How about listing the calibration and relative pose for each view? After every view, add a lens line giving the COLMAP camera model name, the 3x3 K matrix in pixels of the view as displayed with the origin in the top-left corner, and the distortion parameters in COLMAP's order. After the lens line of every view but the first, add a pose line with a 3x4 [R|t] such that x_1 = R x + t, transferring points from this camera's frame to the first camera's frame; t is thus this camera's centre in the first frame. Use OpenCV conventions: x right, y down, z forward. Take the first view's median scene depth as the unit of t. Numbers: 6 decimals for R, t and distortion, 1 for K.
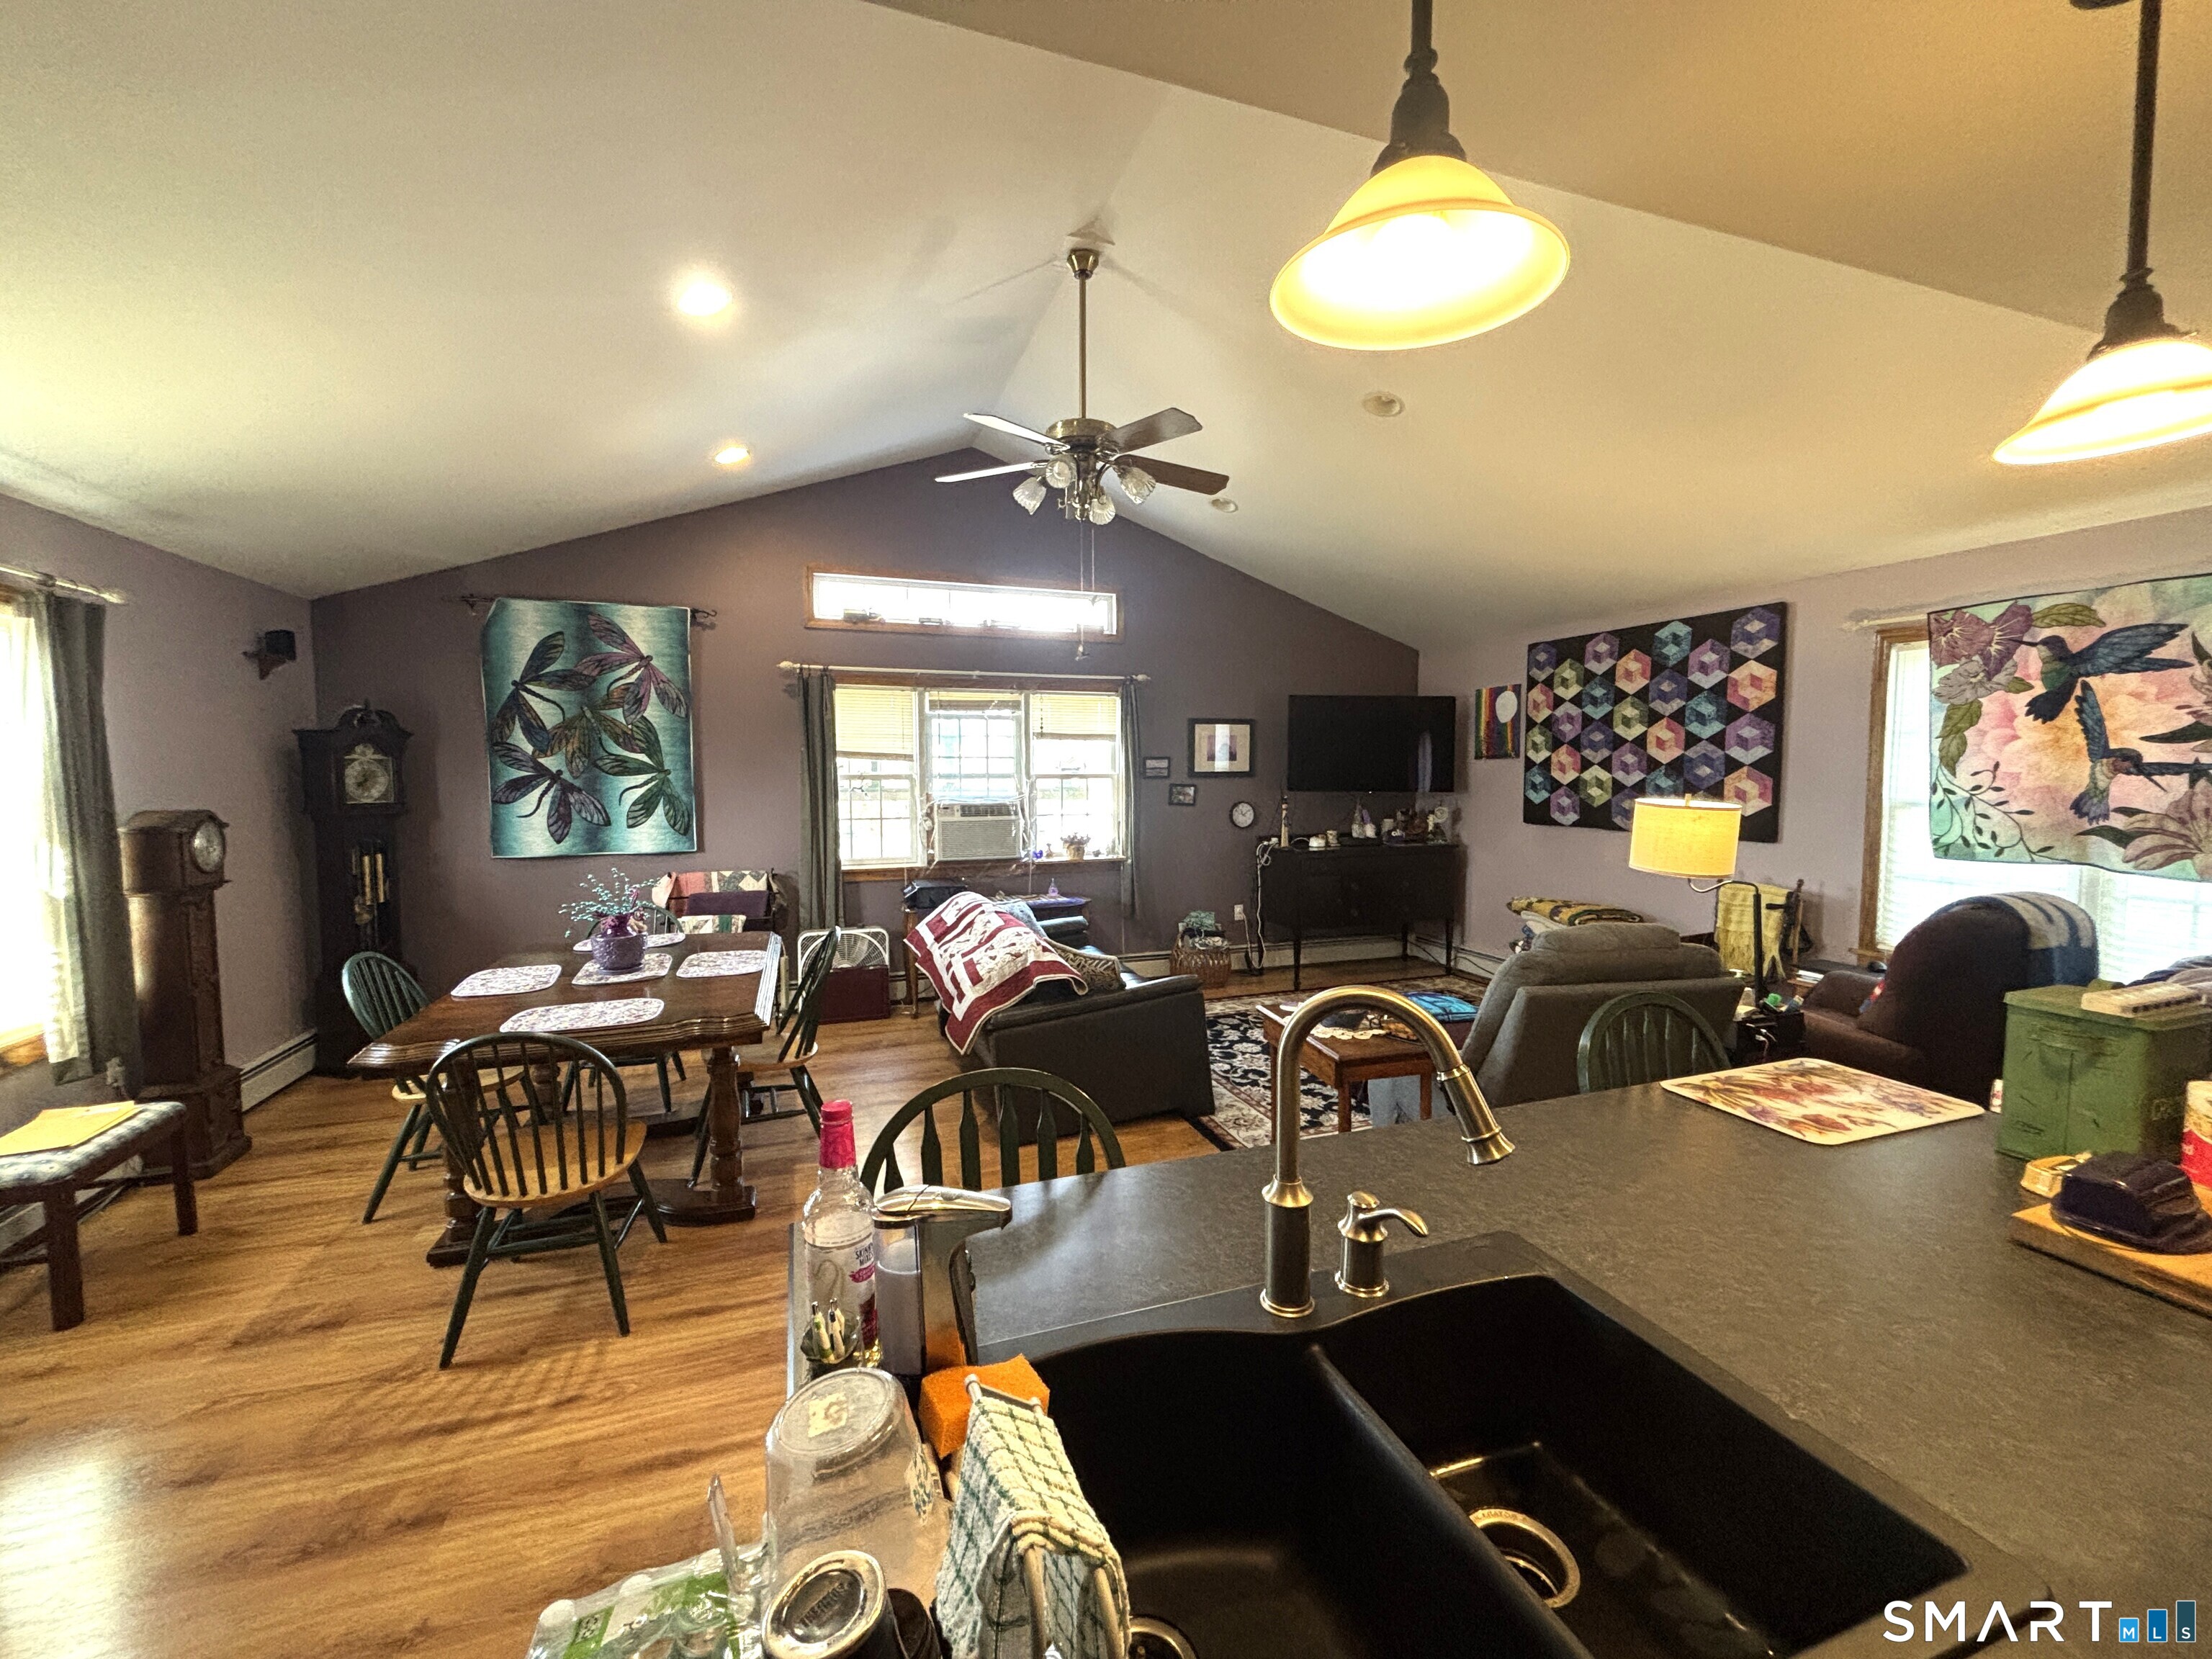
lens RADIAL K [[881.6, 0, 1103.2], [0, 881.6, 827.4], [0, 0, 1]] dist [0.000253, -0.000996]
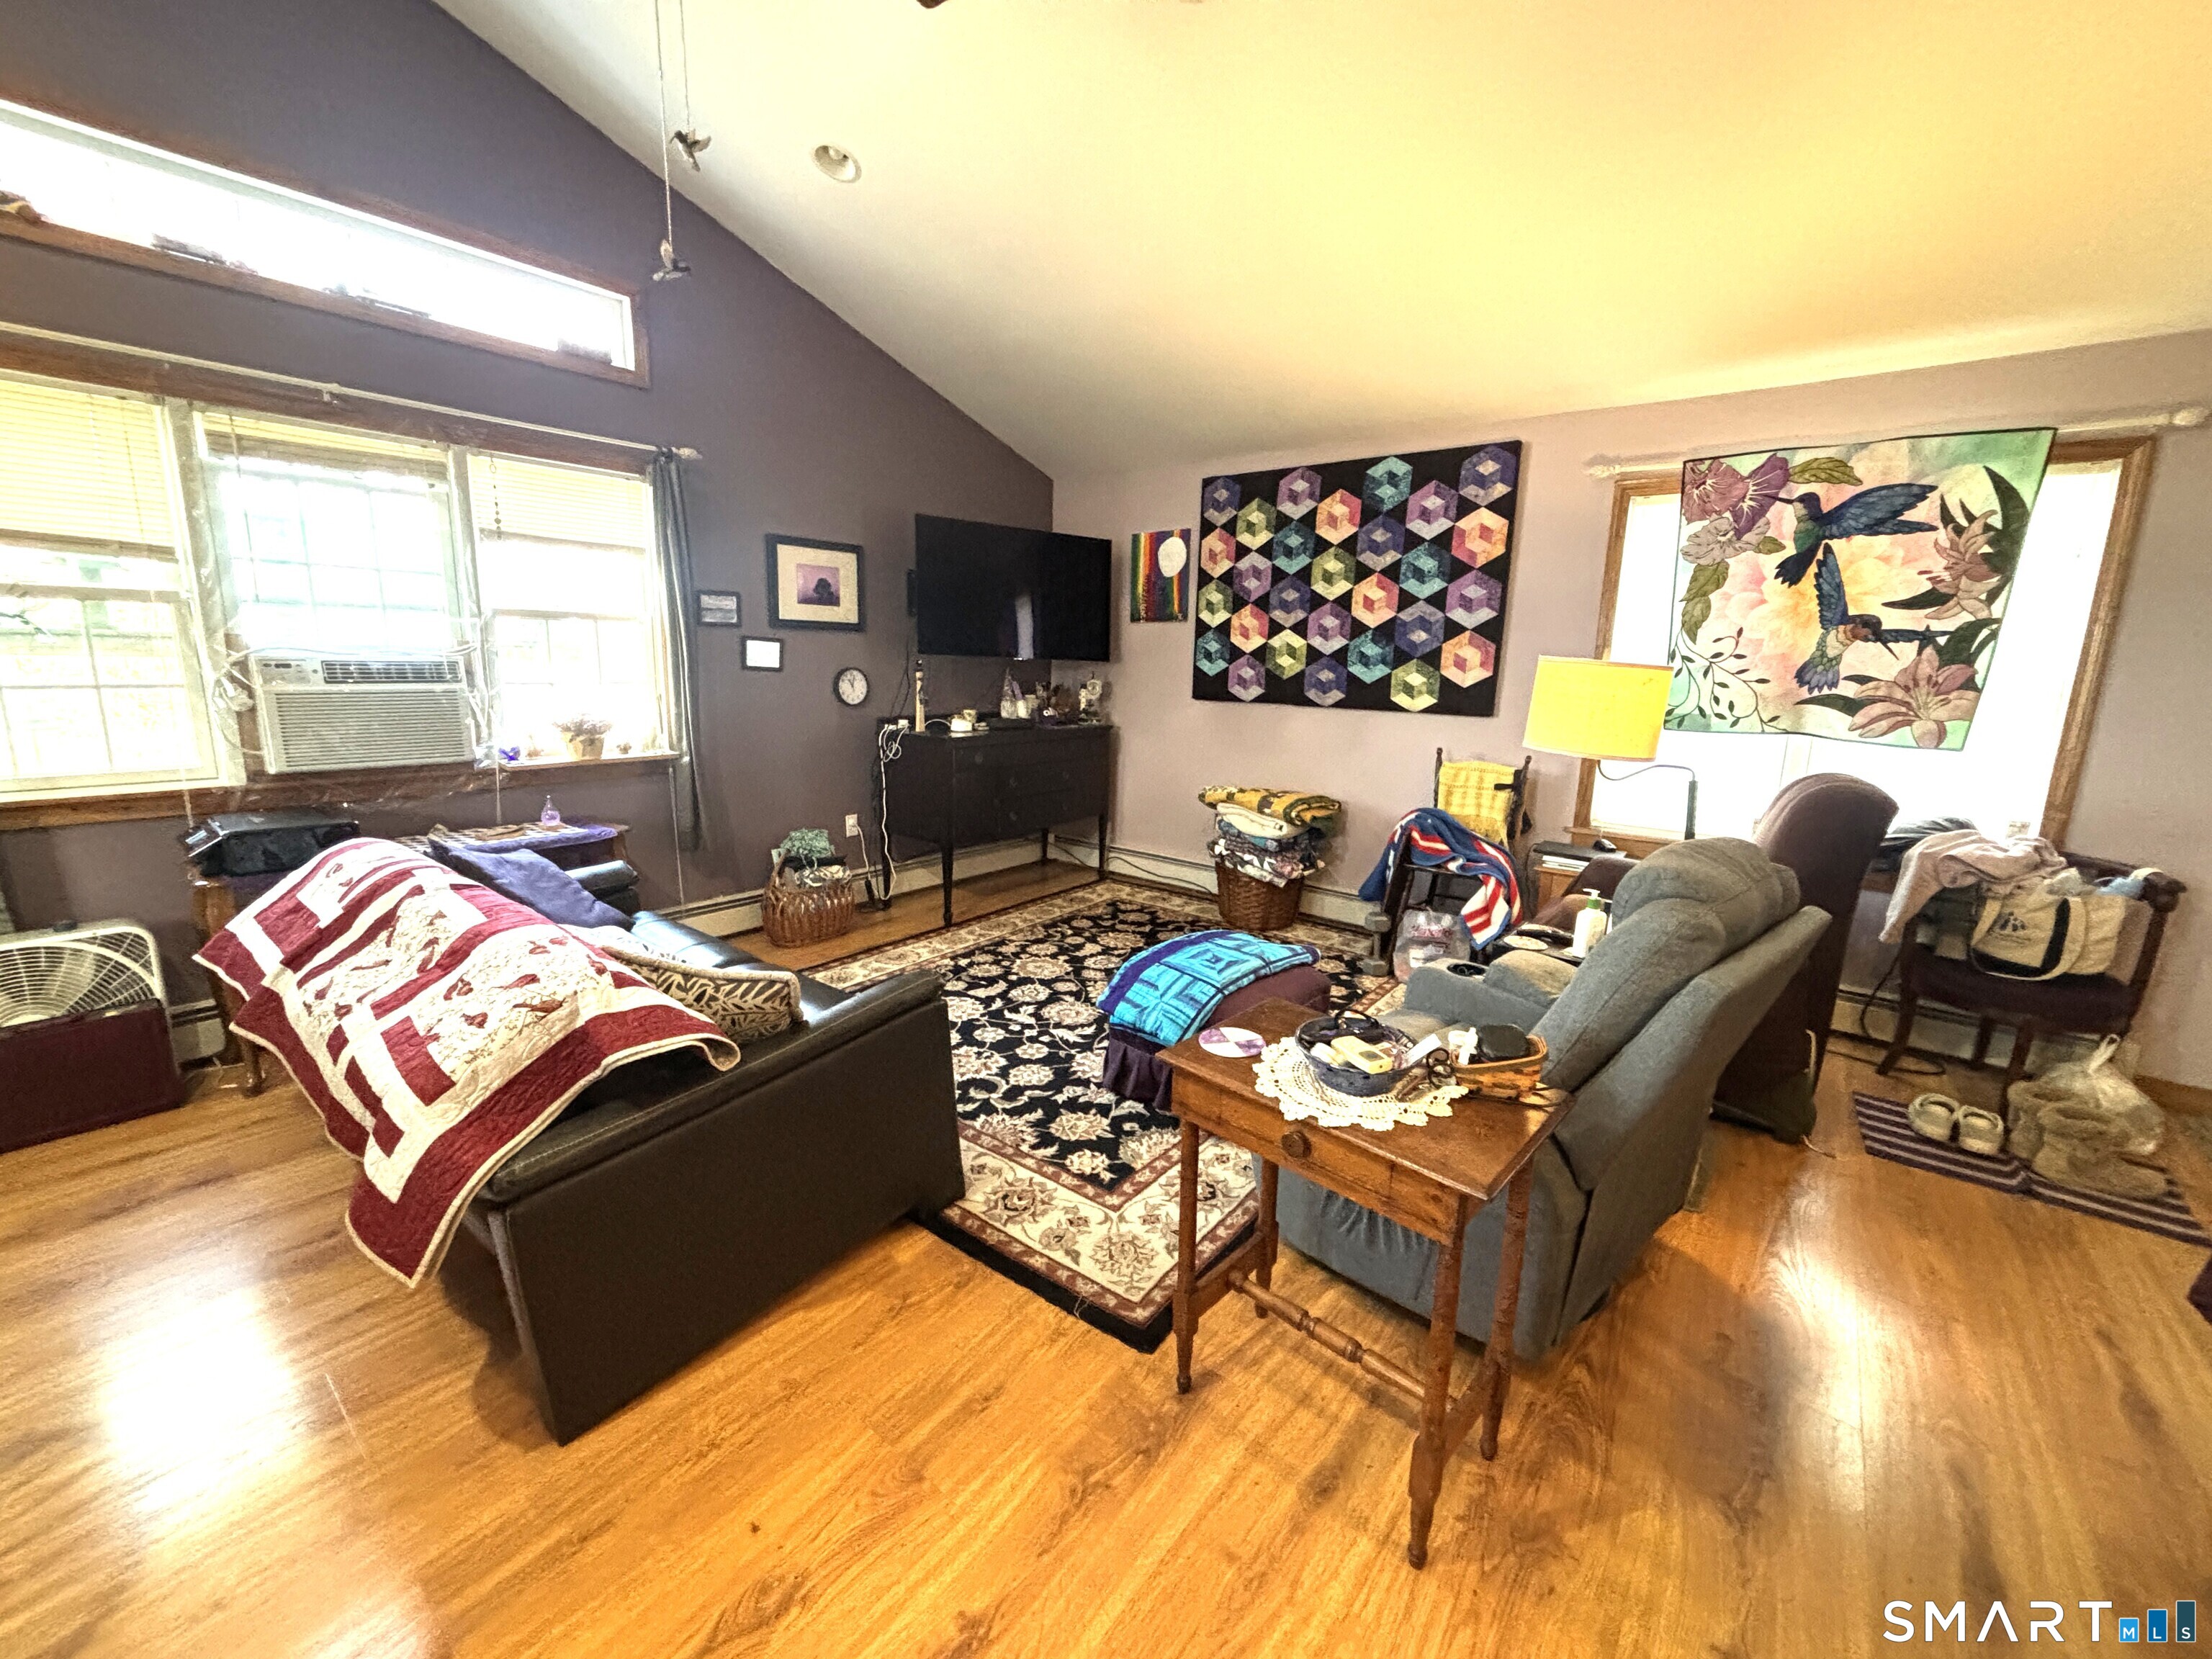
lens RADIAL K [[881.6, 0, 1104.3], [0, 881.6, 830.8], [0, 0, 1]] dist [0.000253, -0.000996]
pose [[0.846634, -0.078386, 0.526371, -0.063022], [0.007046, 0.990657, 0.136192, 0.006239], [-0.532129, -0.111596, 0.839277, 0.373170]]
